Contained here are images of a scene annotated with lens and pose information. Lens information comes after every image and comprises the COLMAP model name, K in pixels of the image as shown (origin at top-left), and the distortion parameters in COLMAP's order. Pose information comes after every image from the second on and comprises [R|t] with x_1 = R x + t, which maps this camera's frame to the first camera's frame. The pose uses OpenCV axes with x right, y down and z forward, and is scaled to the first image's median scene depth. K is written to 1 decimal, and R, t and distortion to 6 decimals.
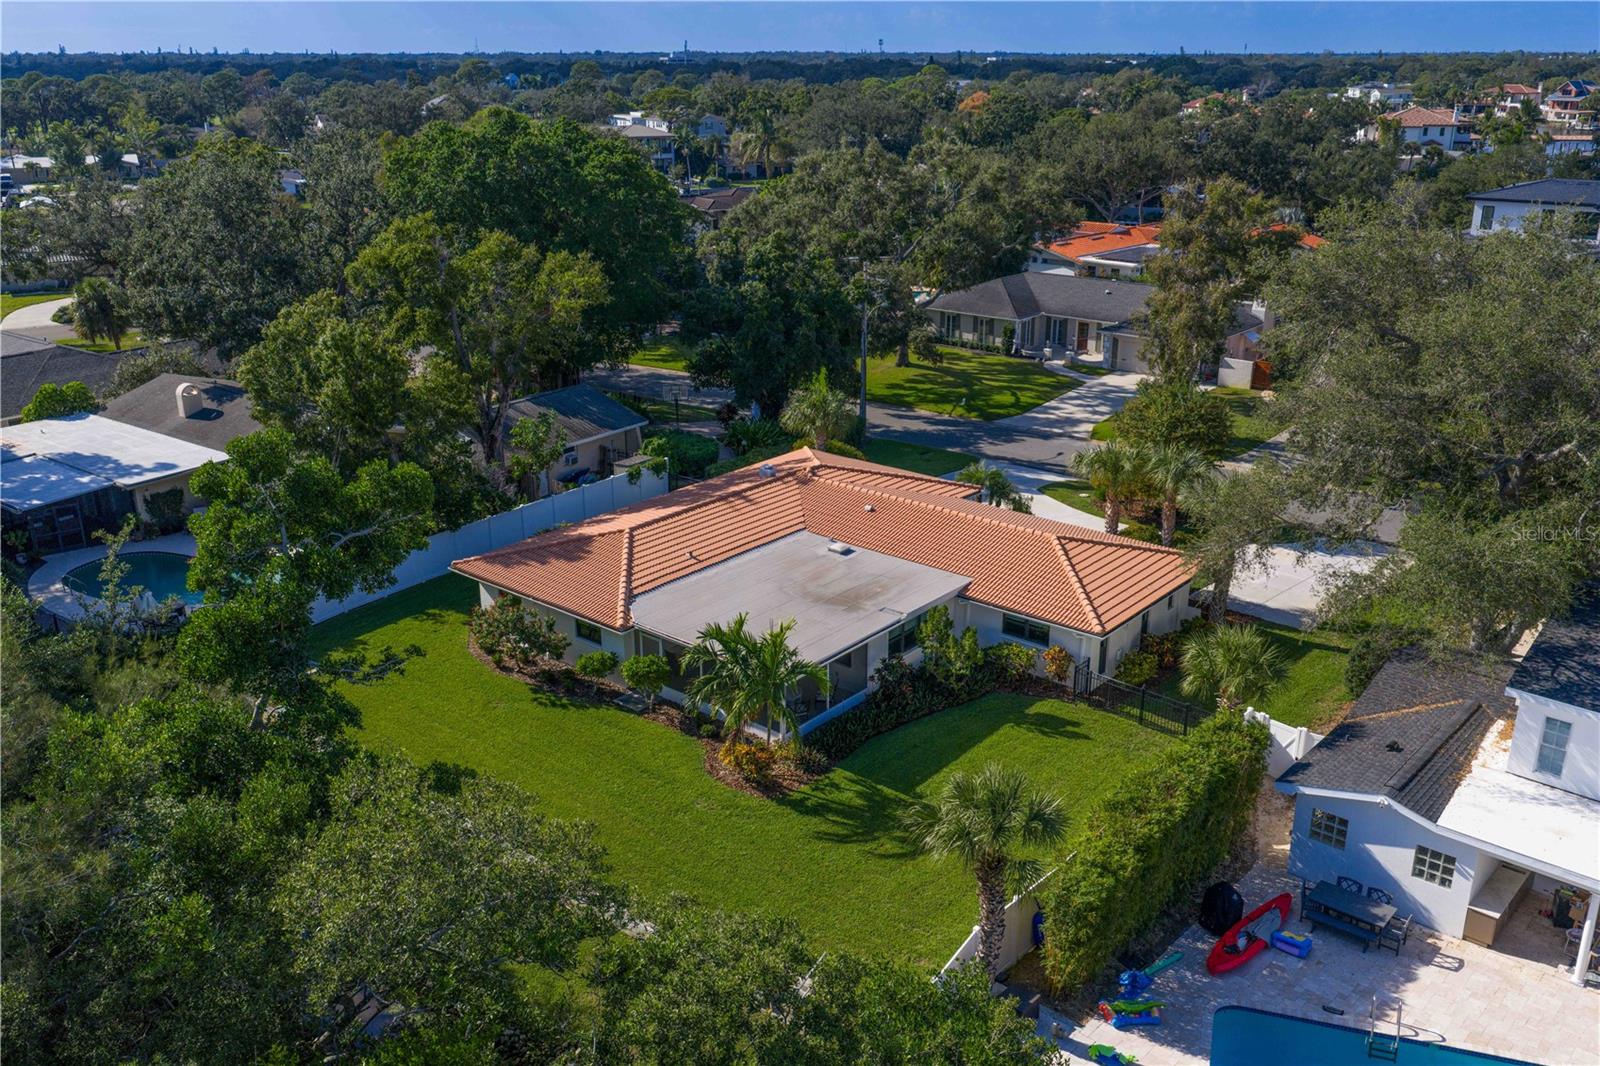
lens RADIAL K [[1319.8, 0, 805.8], [0, 1319.8, 537.9], [0, 0, 1]] dist [0.031683, -0.060690]
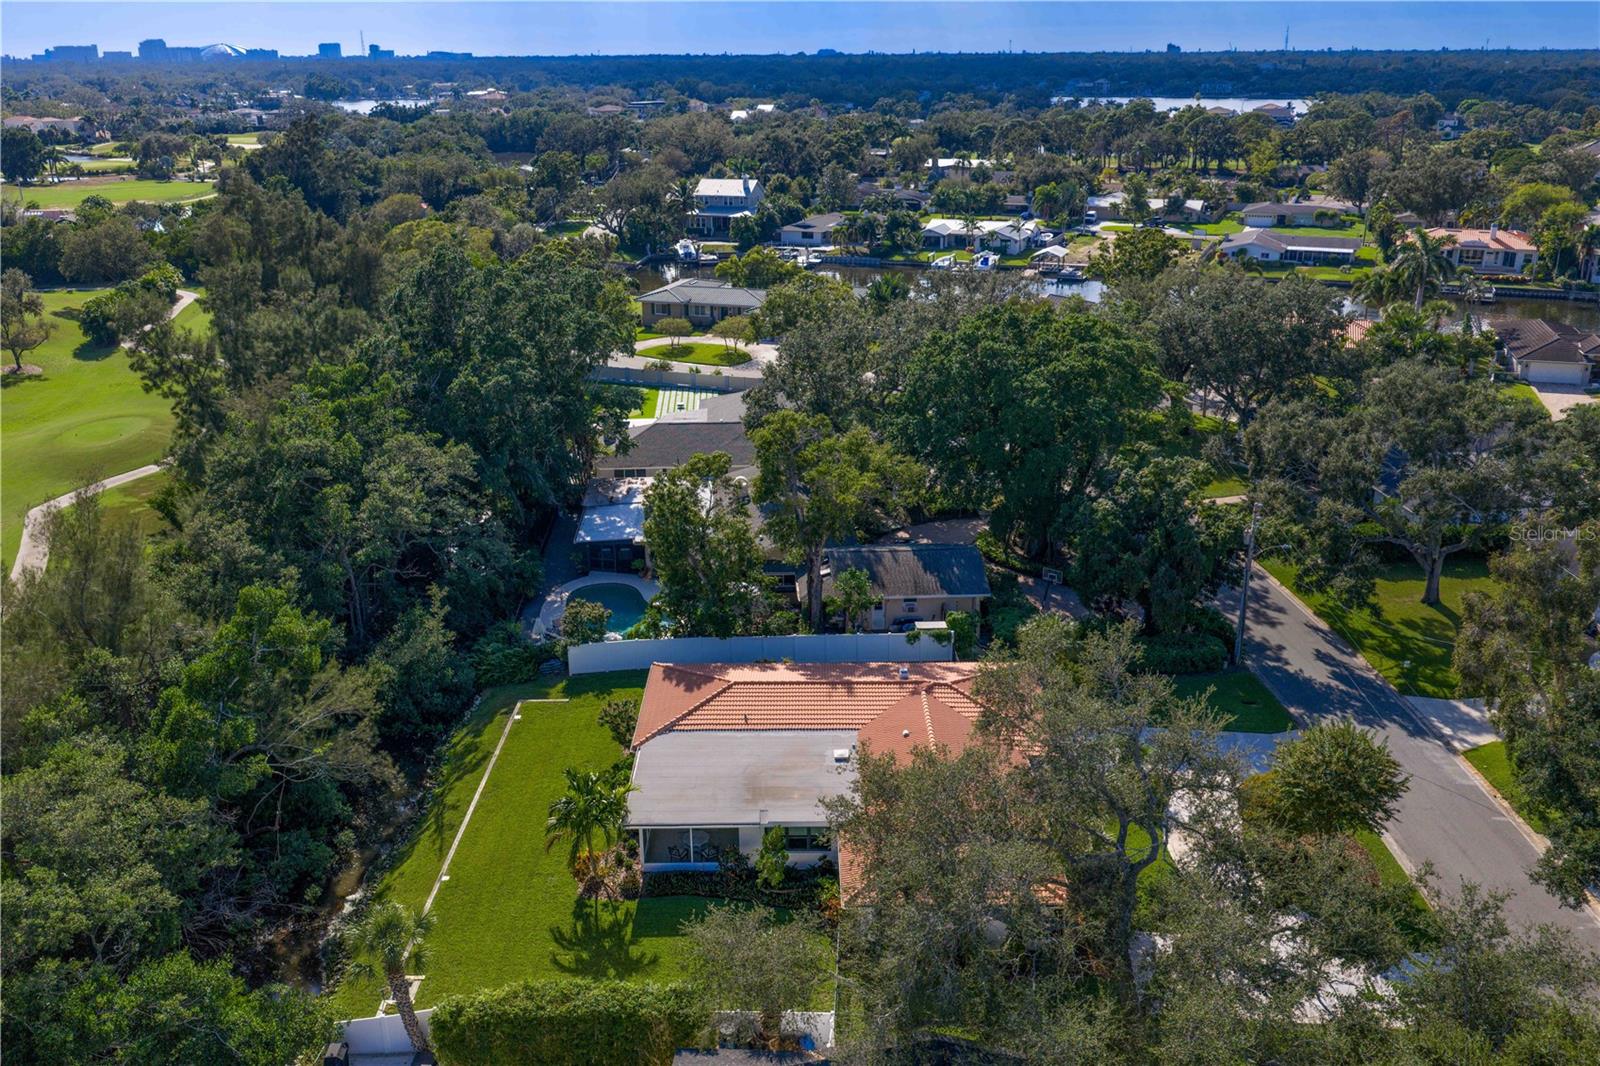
lens RADIAL K [[1319.8, 0, 802.9], [0, 1319.8, 532.5], [0, 0, 1]] dist [0.031683, -0.060690]
pose [[0.650234, 0.256845, -0.715002, 0.780196], [-0.258608, 0.959747, 0.109581, -0.297590], [0.714366, 0.113652, 0.690482, 0.093638]]
